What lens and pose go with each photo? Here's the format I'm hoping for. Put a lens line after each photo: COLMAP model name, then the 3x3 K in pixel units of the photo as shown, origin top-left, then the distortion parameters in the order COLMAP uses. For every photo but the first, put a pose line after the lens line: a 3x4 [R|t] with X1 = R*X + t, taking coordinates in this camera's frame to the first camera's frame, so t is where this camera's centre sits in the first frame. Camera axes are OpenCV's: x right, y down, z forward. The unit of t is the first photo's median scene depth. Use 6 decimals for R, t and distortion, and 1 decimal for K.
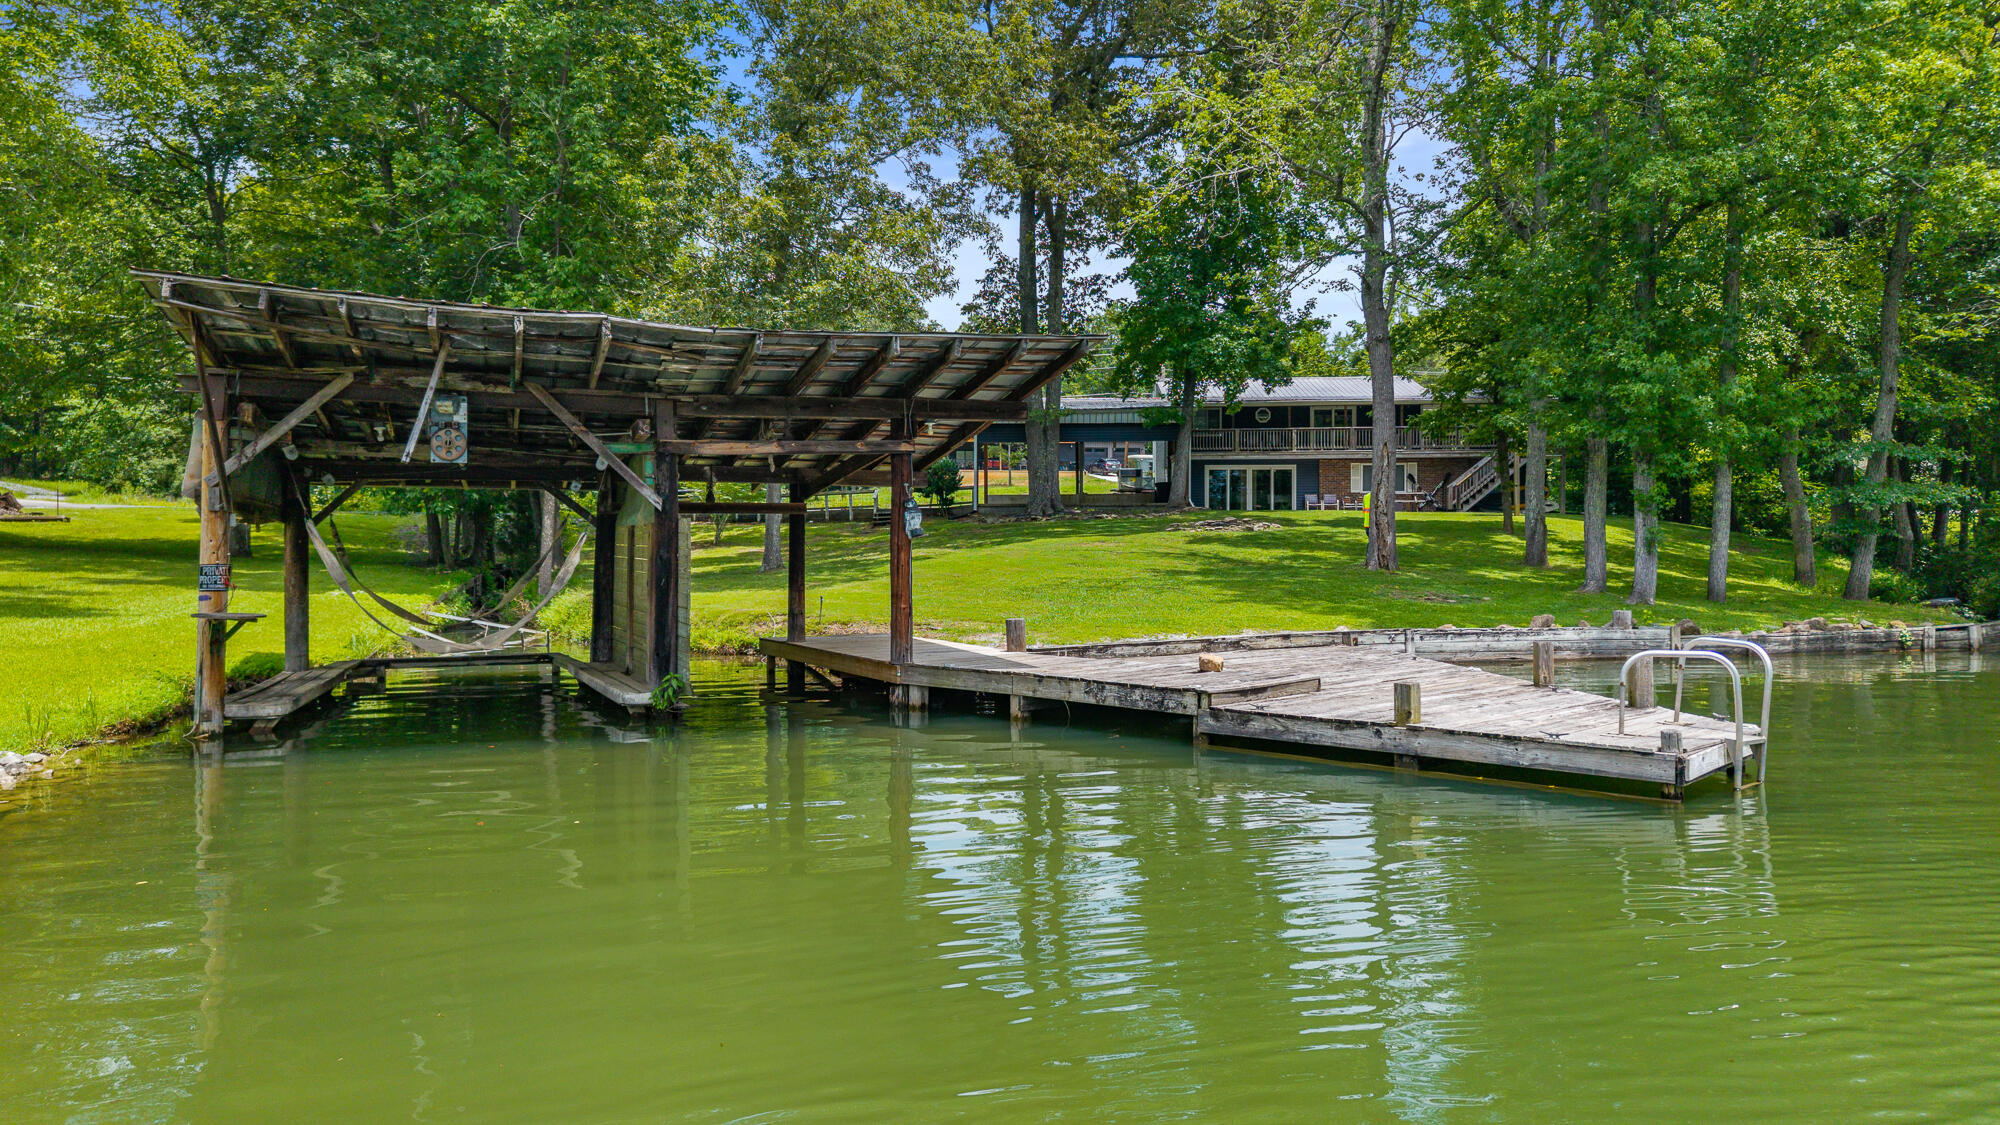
lens RADIAL K [[1392.0, 0, 1000.0], [0, 1392.0, 562.5], [0, 0, 1]] dist [-0.002342, -0.000037]
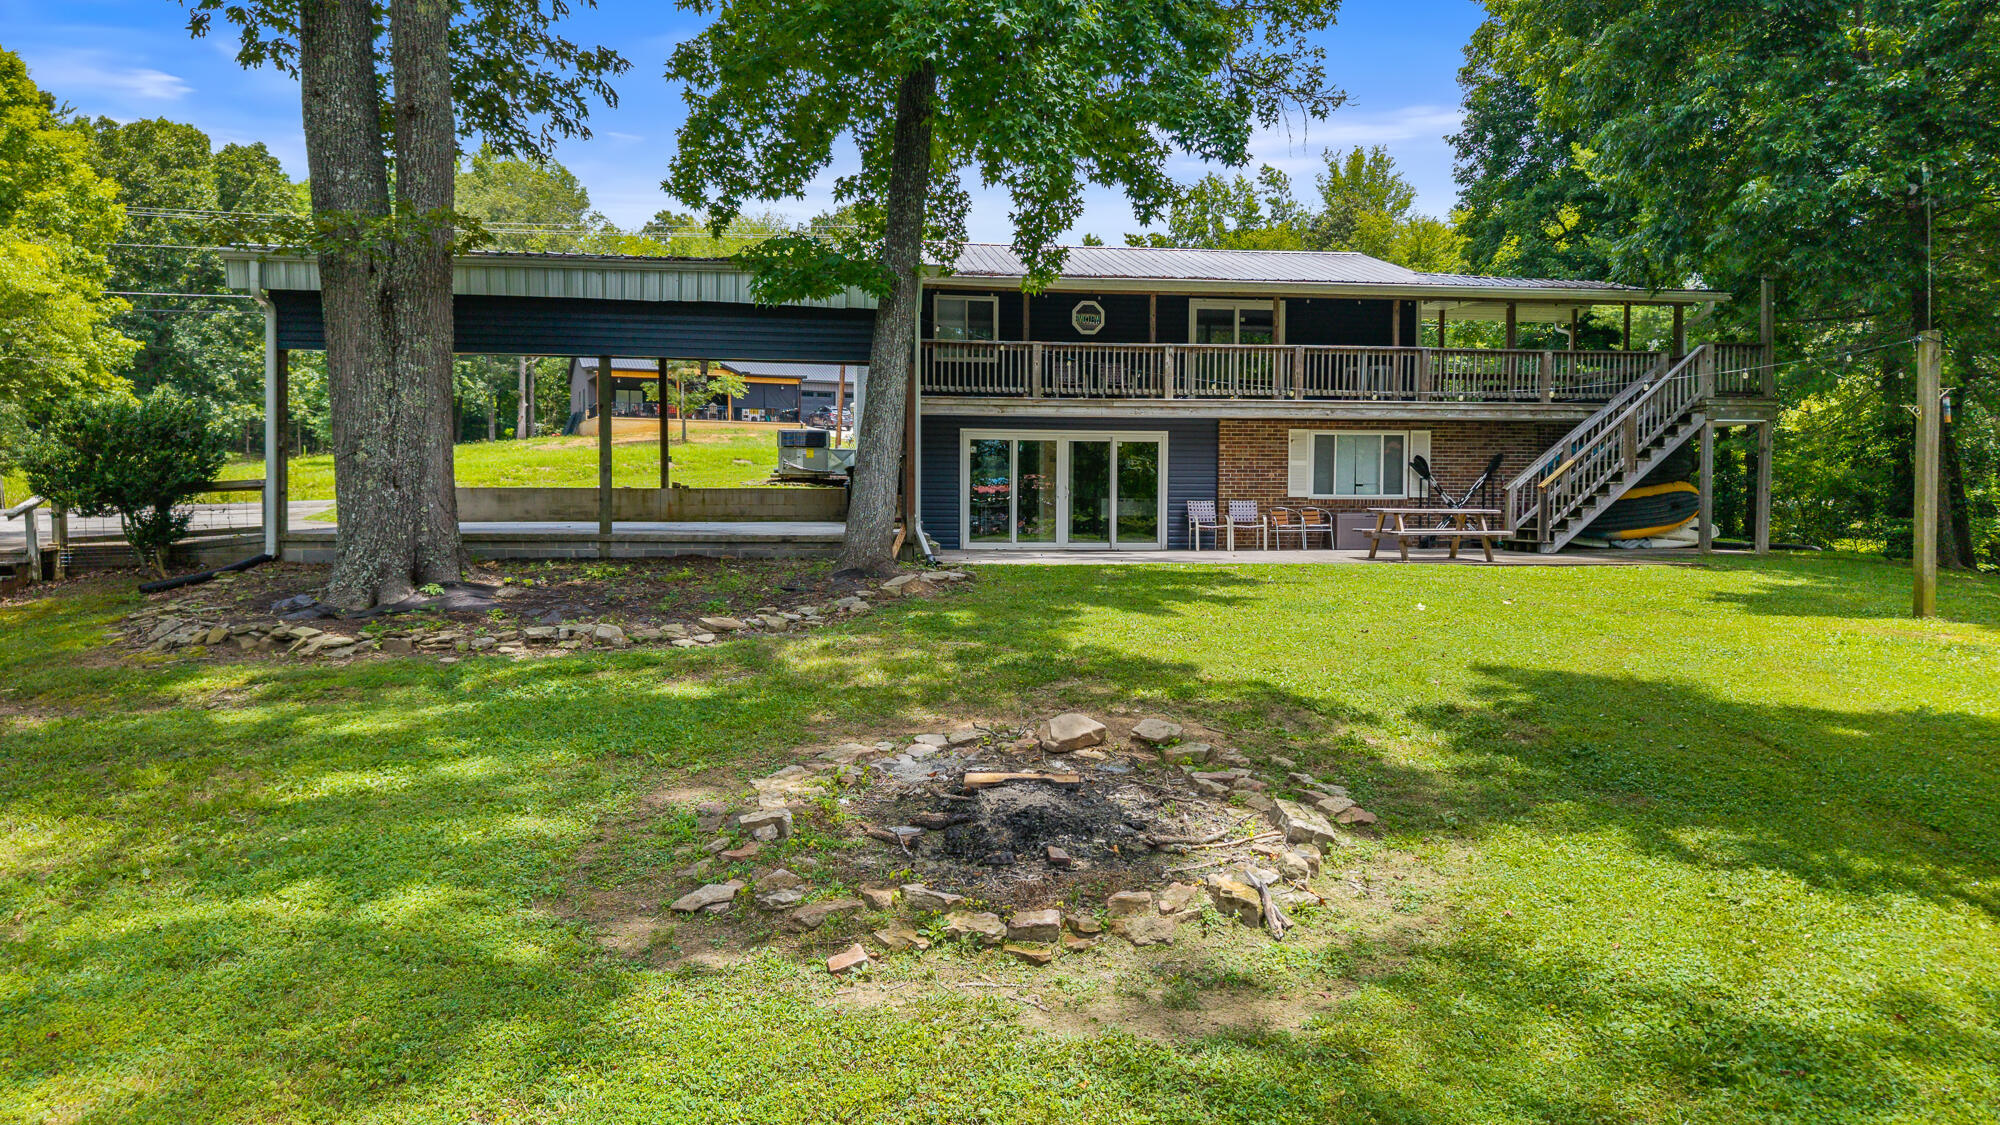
lens RADIAL K [[1407.5, 0, 1000.0], [0, 1407.5, 562.5], [0, 0, 1]] dist [0.082804, 0.000405]
pose [[0.985847, 0.002974, 0.167619, 0.088448], [-0.009497, 0.999228, 0.038125, -0.045955], [-0.167376, -0.039178, 0.985114, 0.578512]]
